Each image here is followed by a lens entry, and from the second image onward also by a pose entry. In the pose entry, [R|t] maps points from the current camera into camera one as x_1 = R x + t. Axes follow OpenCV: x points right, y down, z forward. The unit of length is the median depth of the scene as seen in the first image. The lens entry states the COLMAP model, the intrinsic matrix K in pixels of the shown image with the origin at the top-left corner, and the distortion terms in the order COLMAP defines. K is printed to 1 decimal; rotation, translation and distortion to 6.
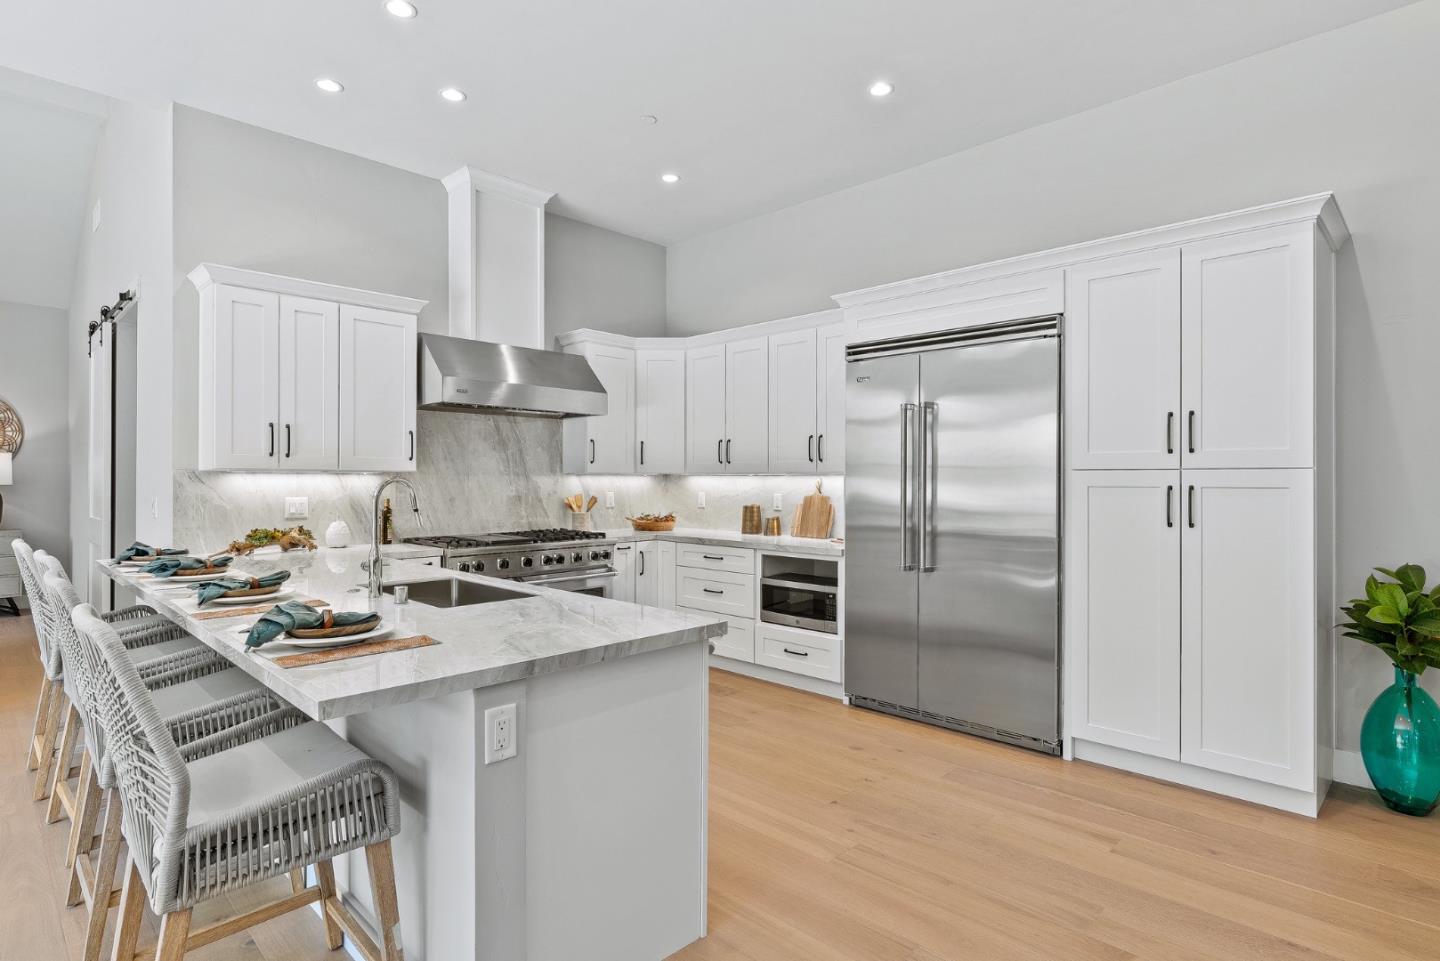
lens RADIAL K [[741.2, 0, 726.6], [0, 741.2, 477.2], [0, 0, 1]] dist [-0.000533, 0.000230]
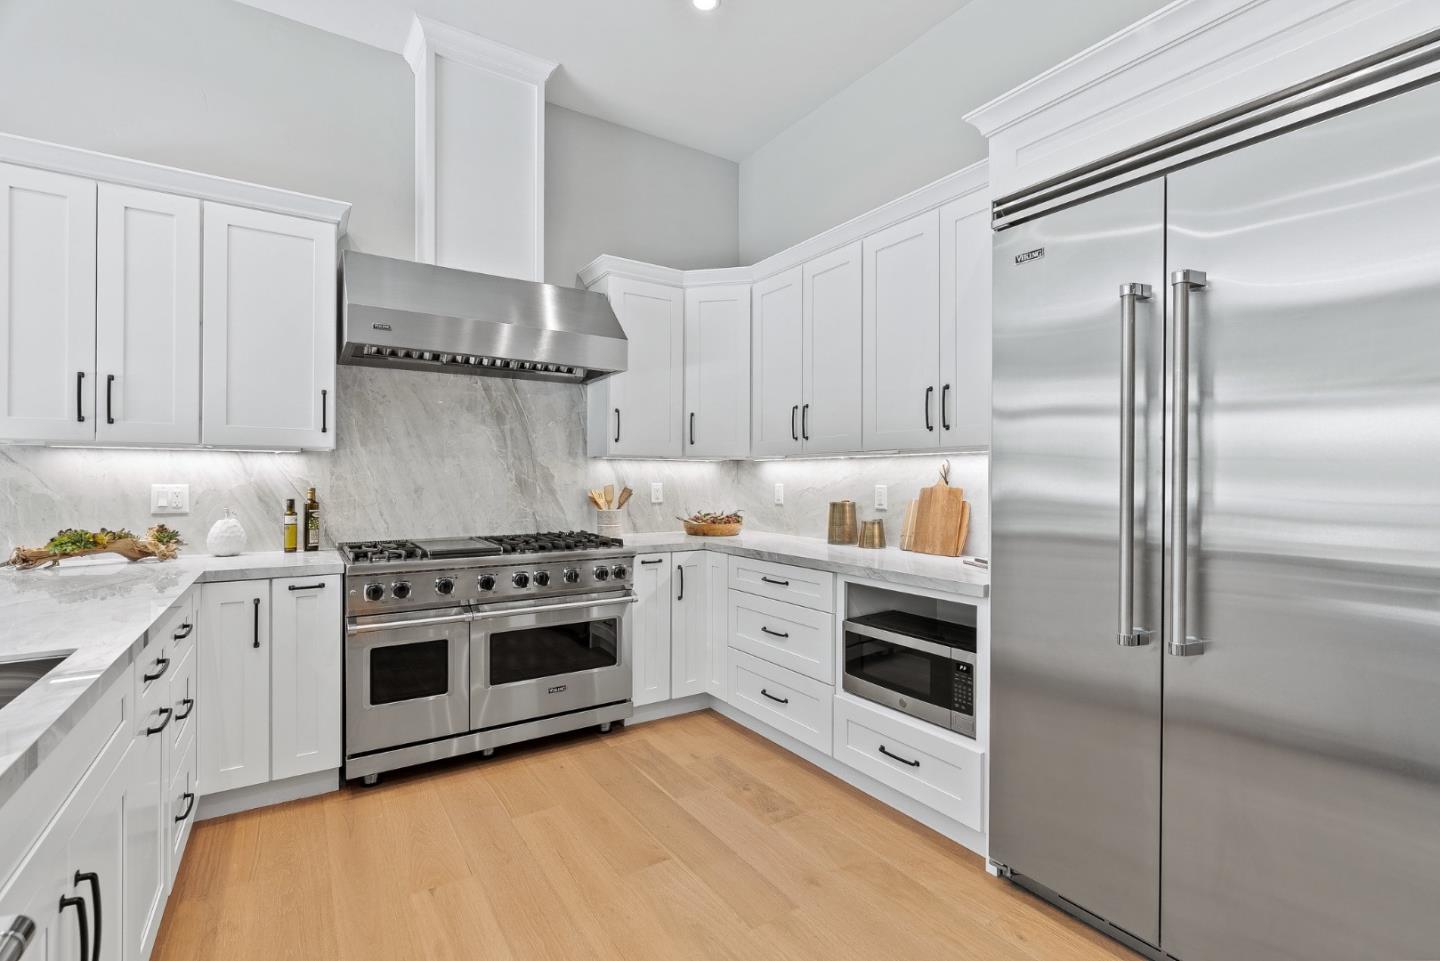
lens RADIAL K [[655.6, 0, 727.1], [0, 655.6, 476.9], [0, 0, 1]] dist [-0.011805, 0.002682]
pose [[0.976617, 0.000276, -0.214988, 0.069404], [-0.000418, 1.000000, -0.000615, 0.018144], [0.214988, 0.000690, 0.976616, 0.457131]]
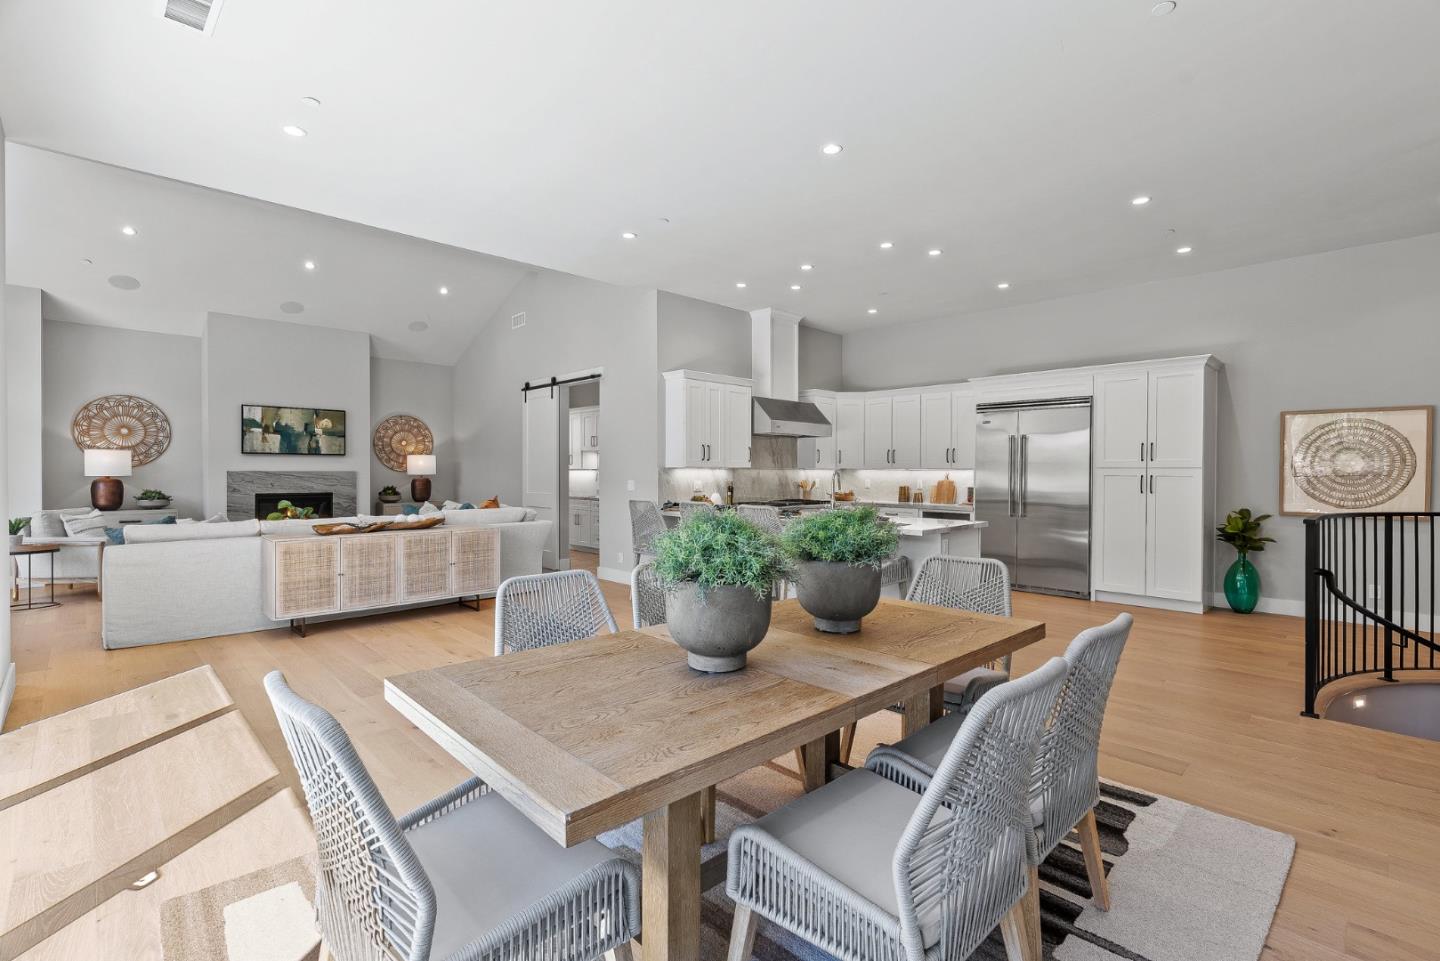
lens RADIAL K [[655.6, 0, 723.2], [0, 655.6, 479.9], [0, 0, 1]] dist [-0.011805, 0.002682]
pose [[0.999877, 0.000800, -0.015662, -0.442637], [-0.000530, 0.999850, 0.017290, -0.005407], [0.015673, -0.017279, 0.999728, -0.690413]]
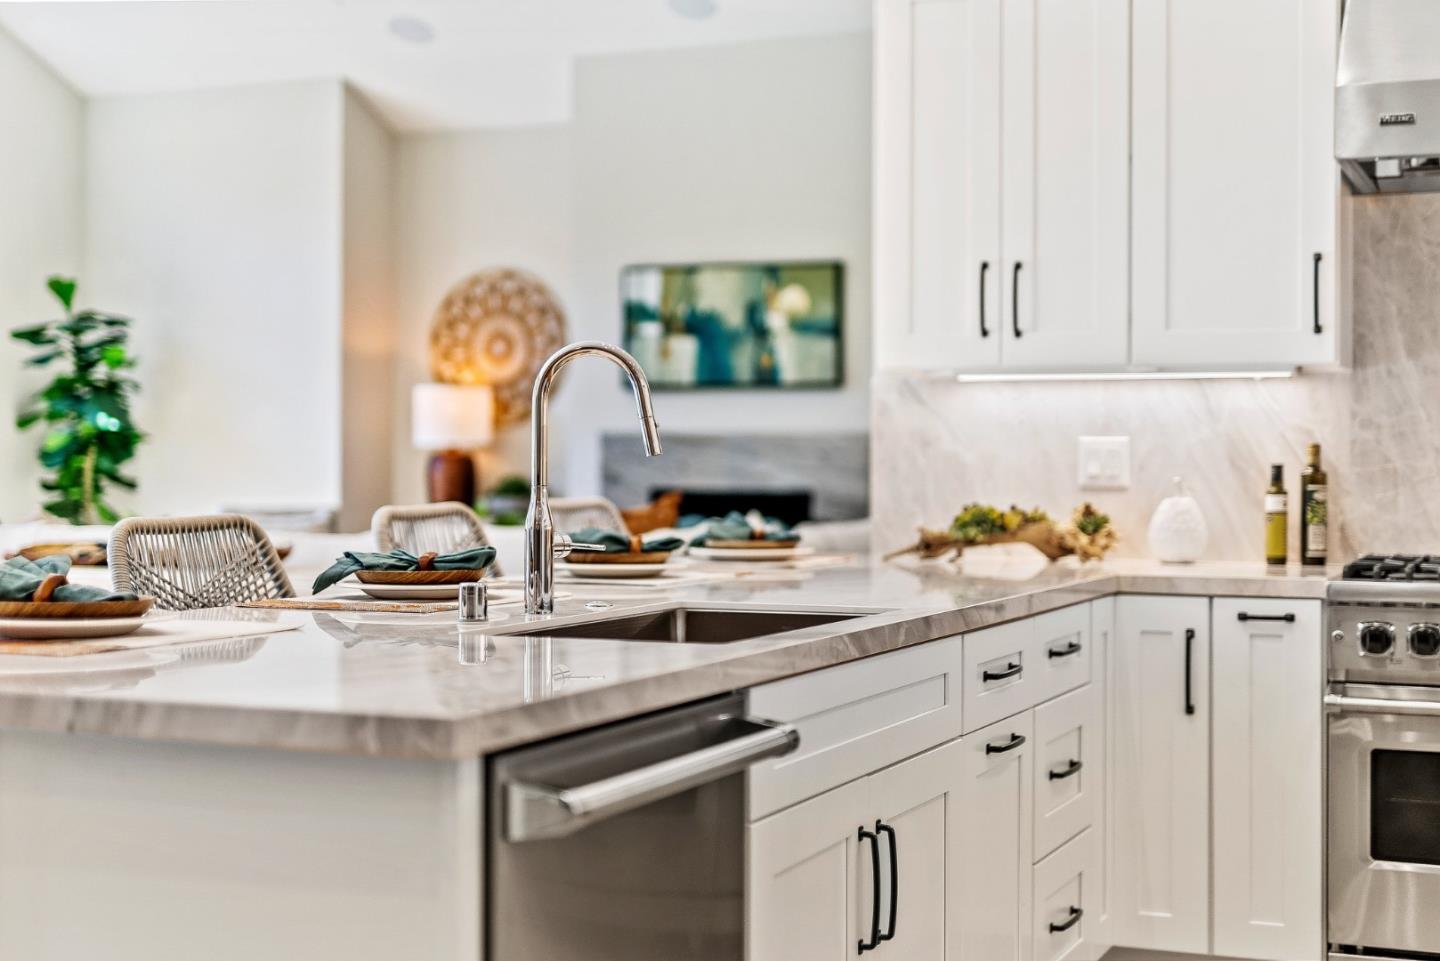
lens RADIAL K [[2044.7, 0, 720.5], [0, 2044.7, 474.5], [0, 0, 1]] dist [-0.002644, 0.000000]
pose [[0.357303, 0.004319, -0.933979, 0.375179], [0.000214, 0.999989, 0.004707, 0.038651], [0.933989, -0.001882, 0.357298, 0.352845]]
